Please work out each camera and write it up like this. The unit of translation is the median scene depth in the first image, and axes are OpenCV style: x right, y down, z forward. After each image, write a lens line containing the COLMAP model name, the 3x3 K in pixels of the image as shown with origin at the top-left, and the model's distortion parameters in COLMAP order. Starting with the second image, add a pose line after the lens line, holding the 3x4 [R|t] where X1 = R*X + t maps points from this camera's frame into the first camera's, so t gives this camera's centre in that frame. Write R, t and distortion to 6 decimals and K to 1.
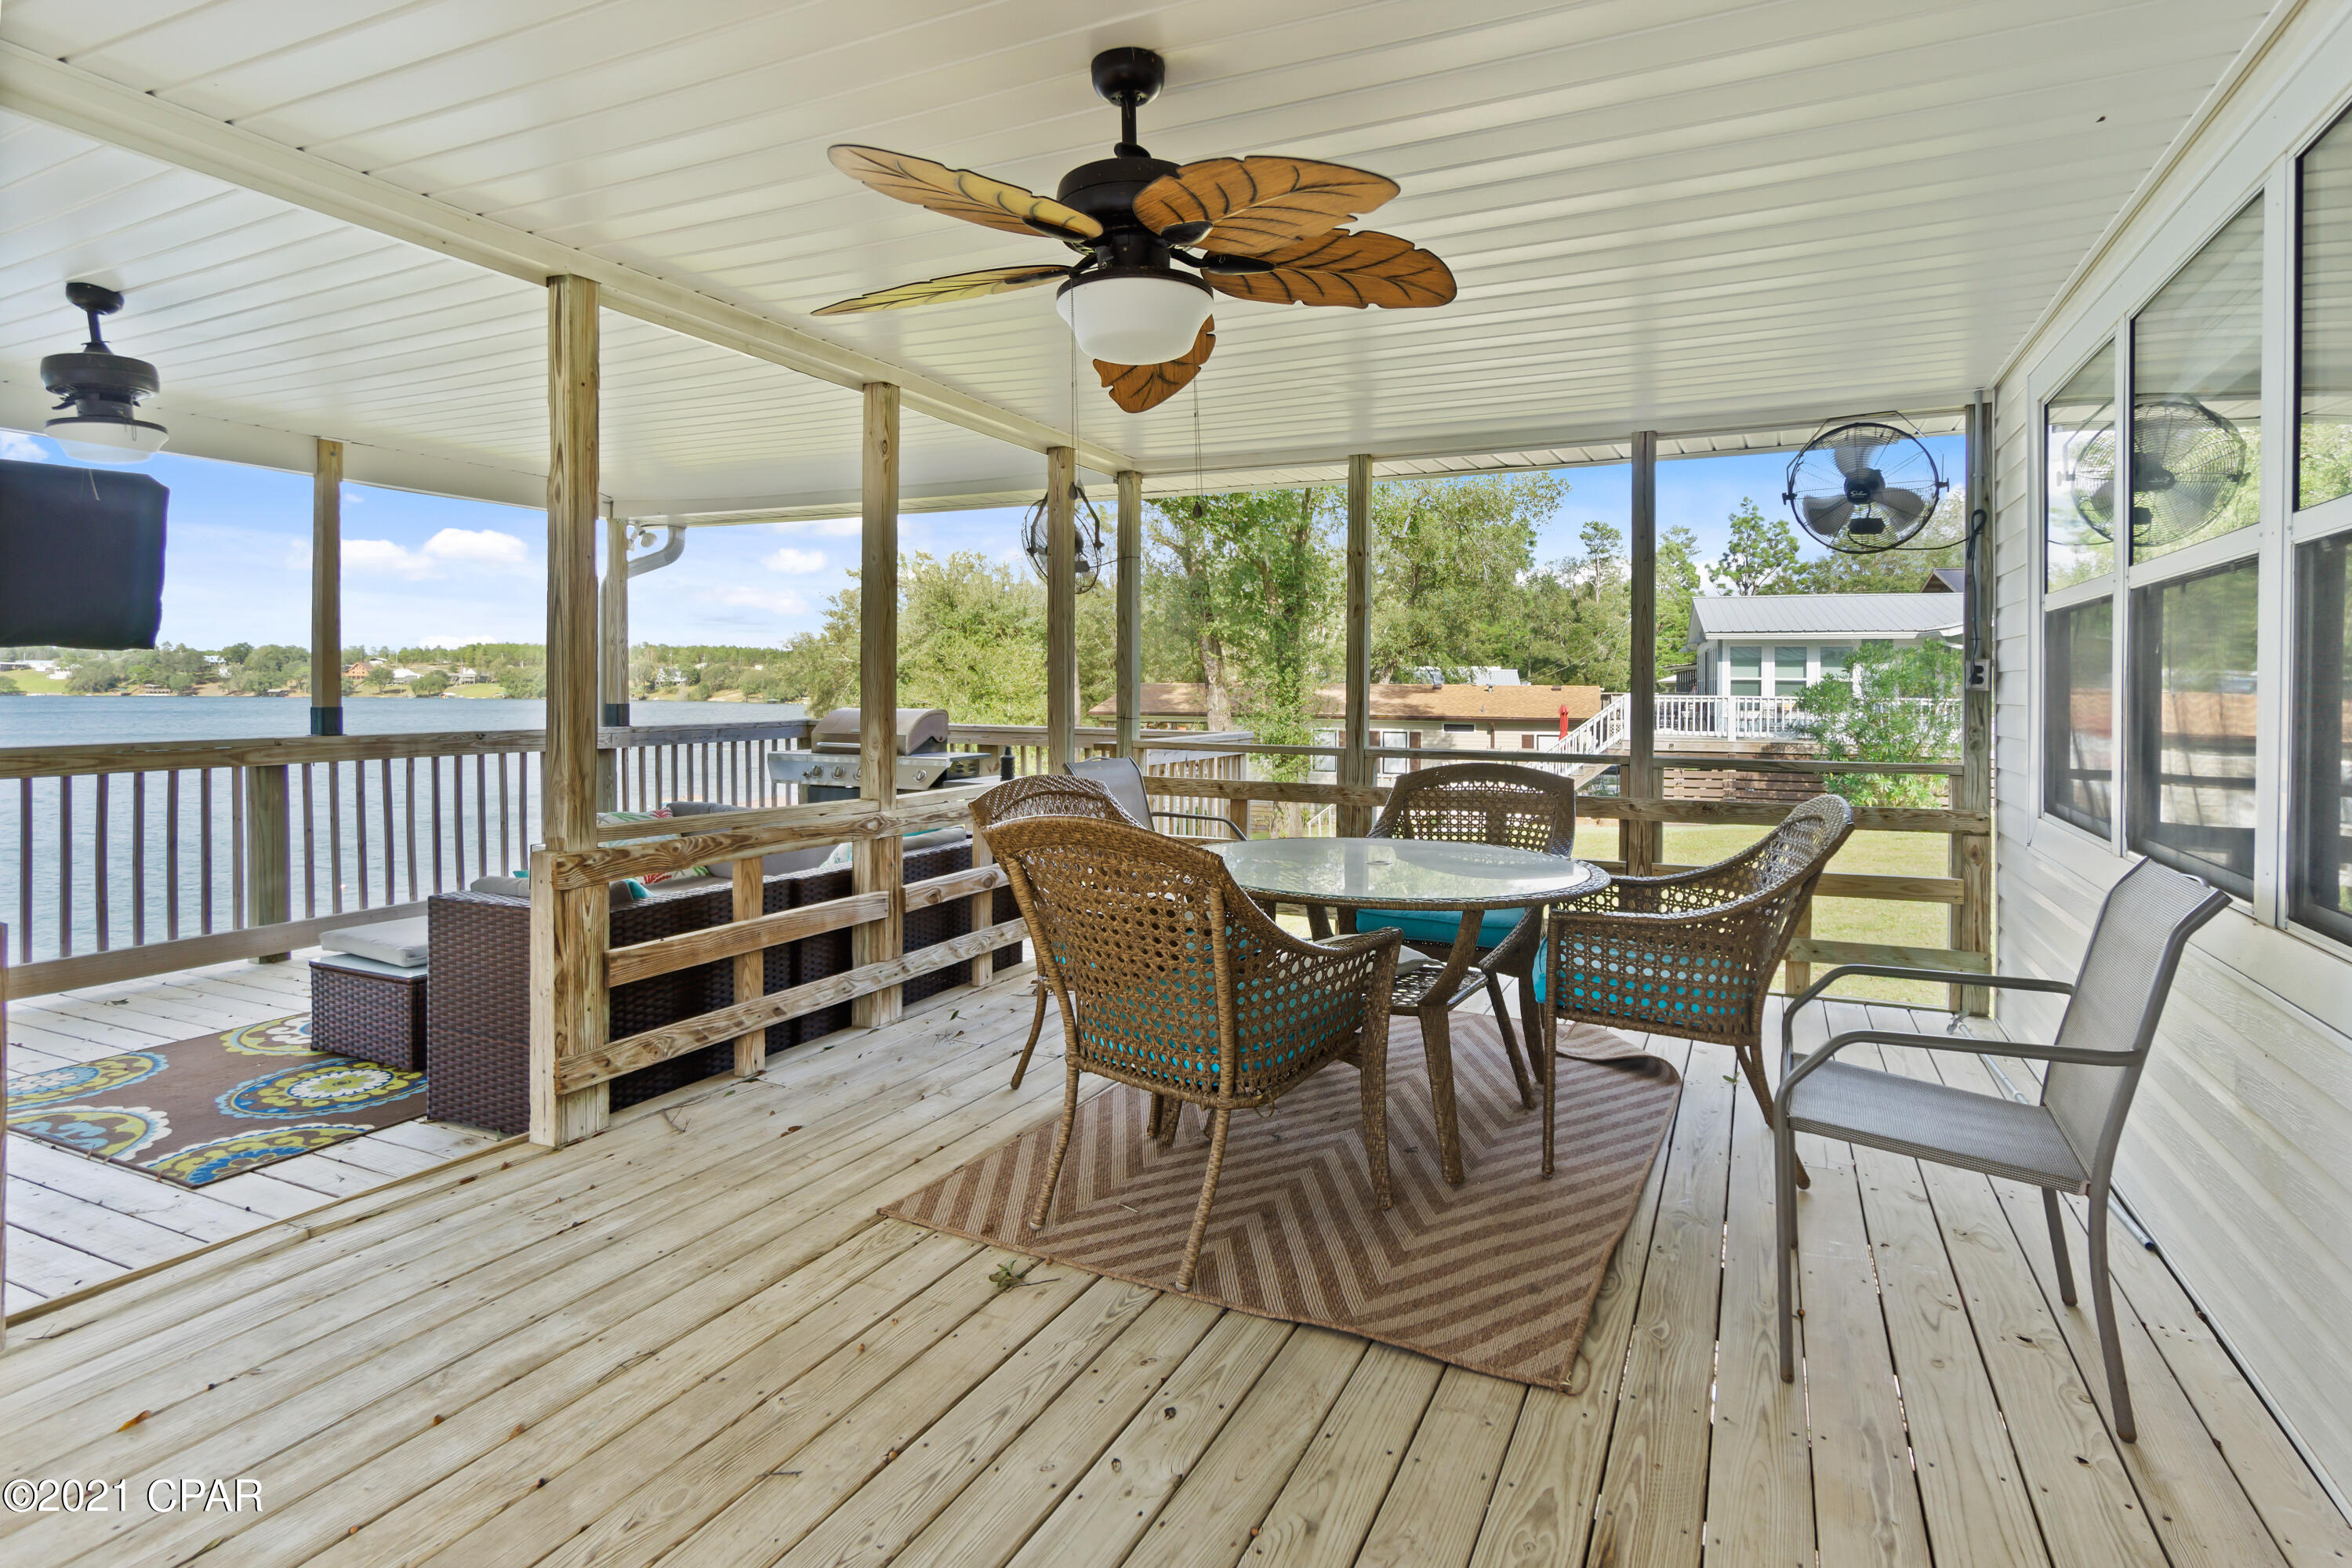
lens RADIAL K [[1212.4, 0, 1180.1], [0, 1212.4, 703.1], [0, 0, 1]] dist [-0.001070, -0.000318]
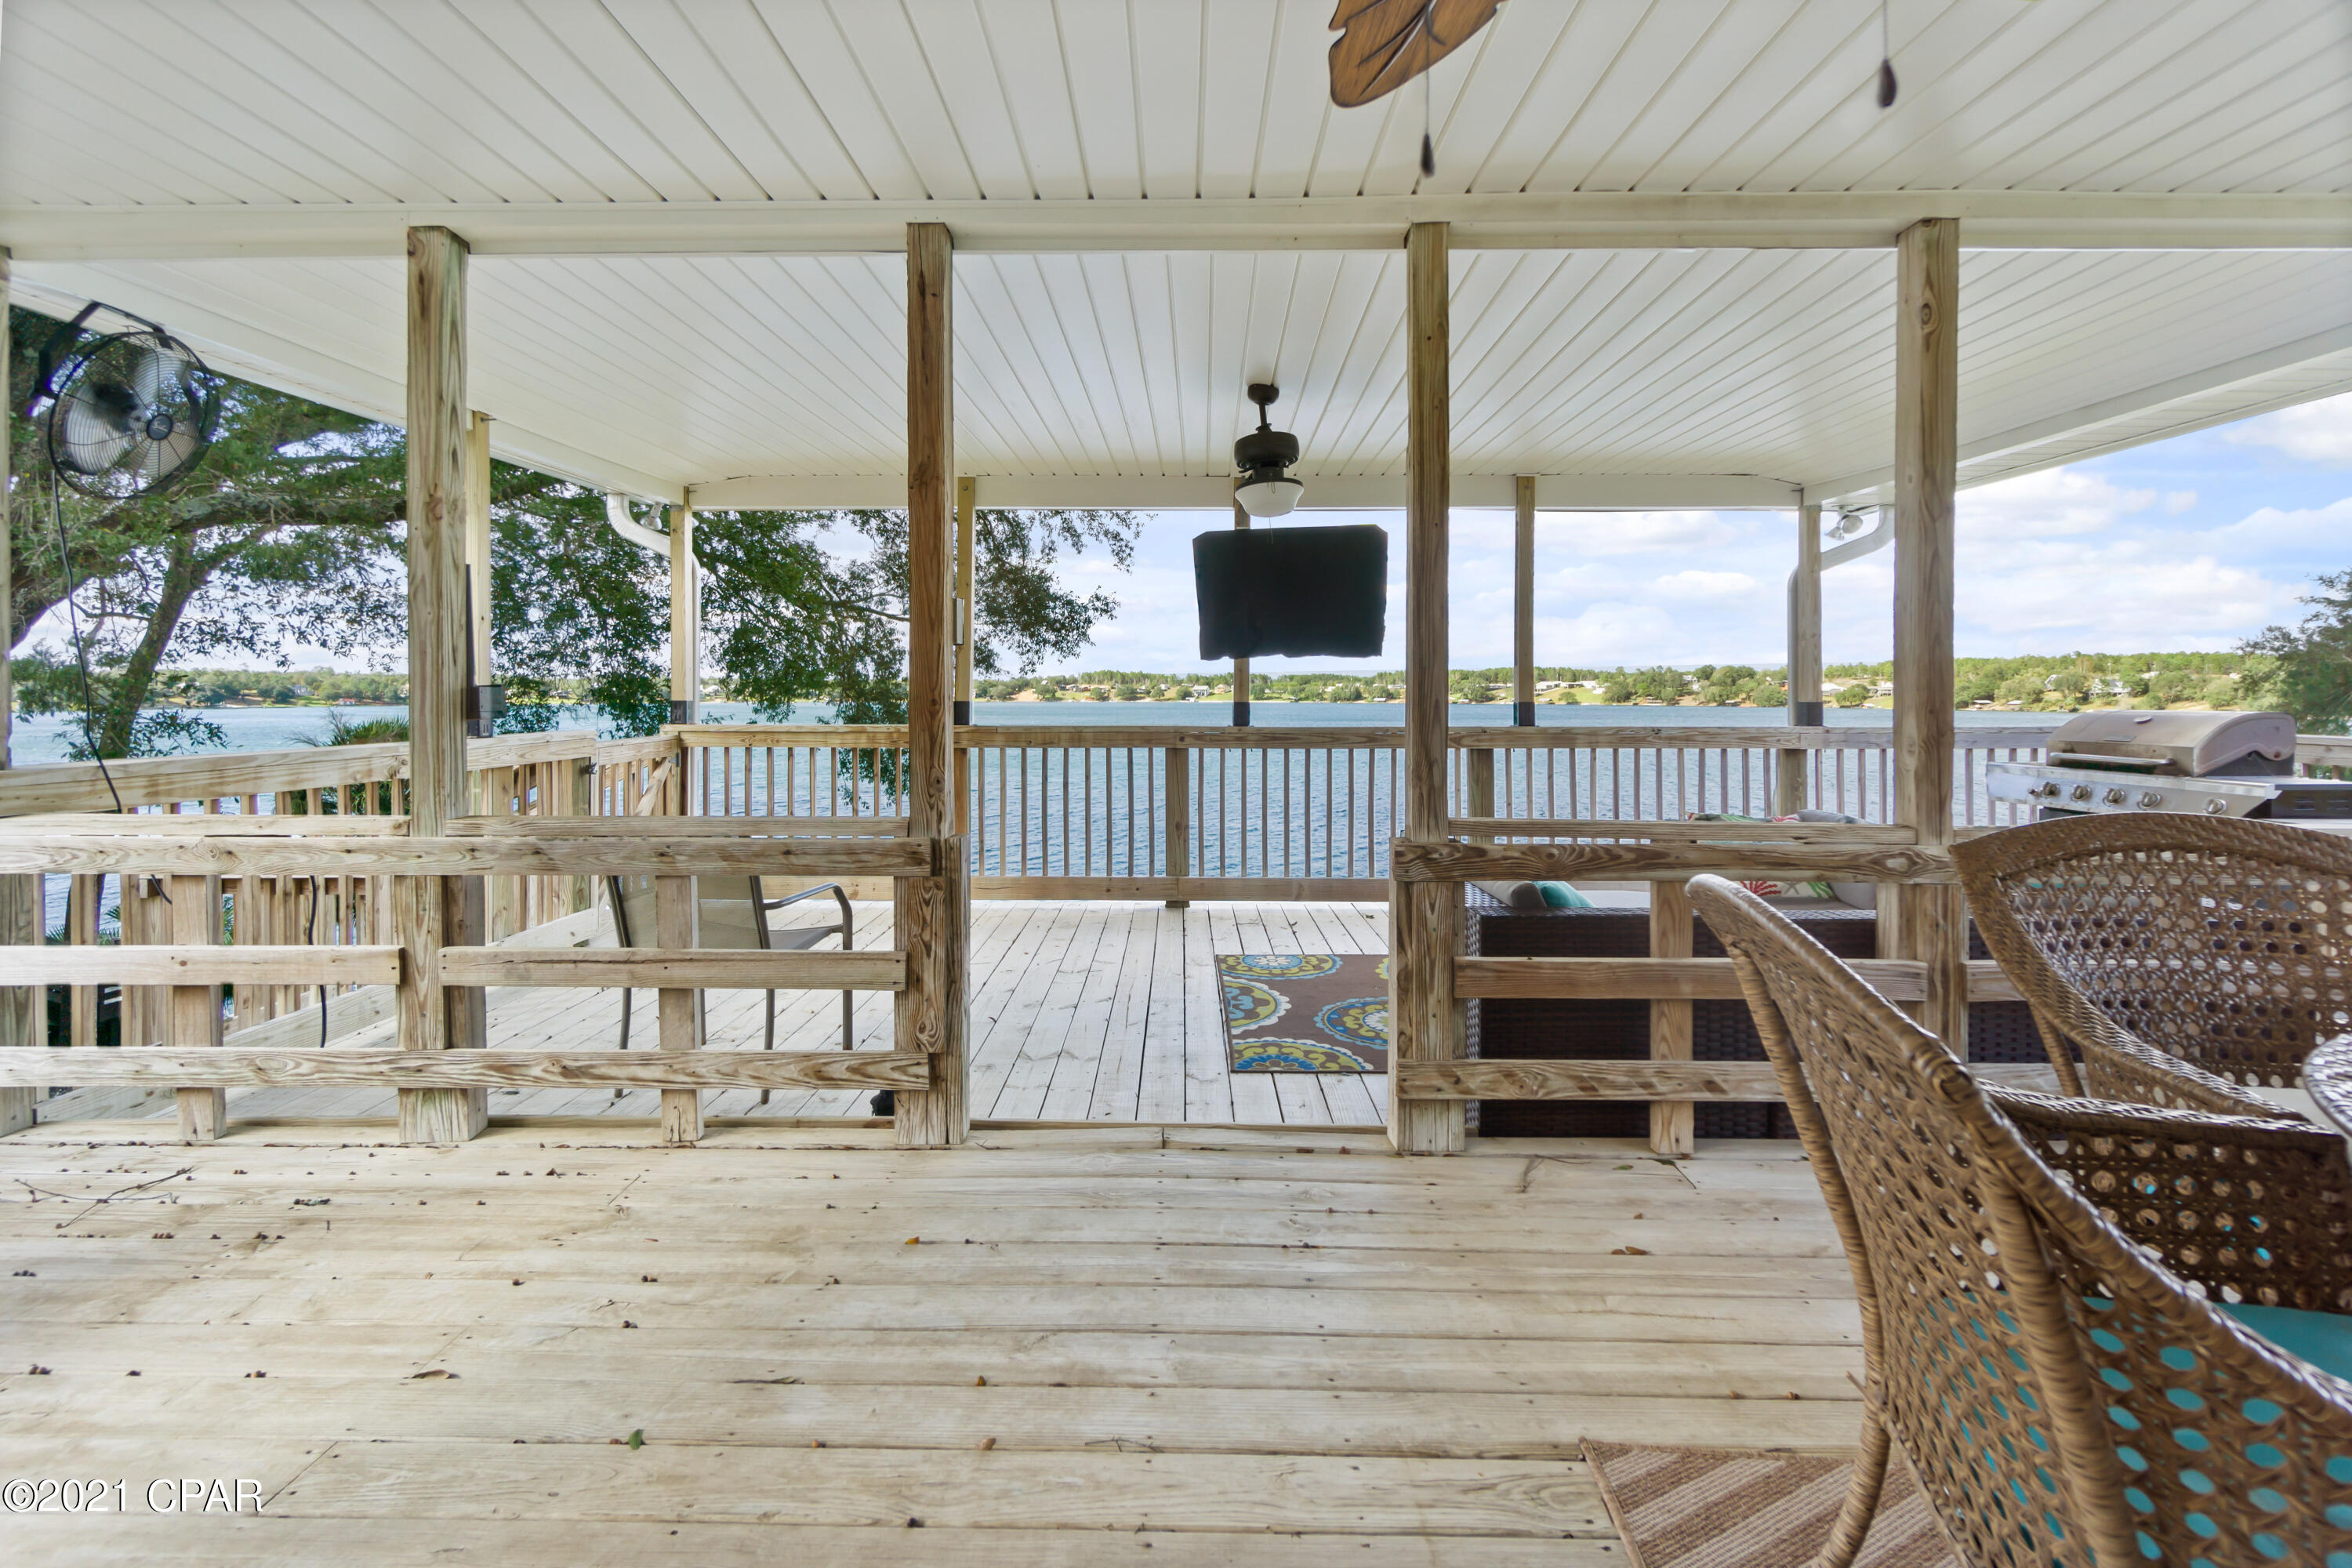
lens RADIAL K [[1042.9, 0, 1179.7], [0, 1042.9, 703.3], [0, 0, 1]] dist [-0.008572, 0.000186]
pose [[0.421826, 0.002633, -0.906673, 0.128713], [-0.010913, 0.999938, -0.002174, 0.016914], [0.906611, 0.010812, 0.421829, 0.428616]]
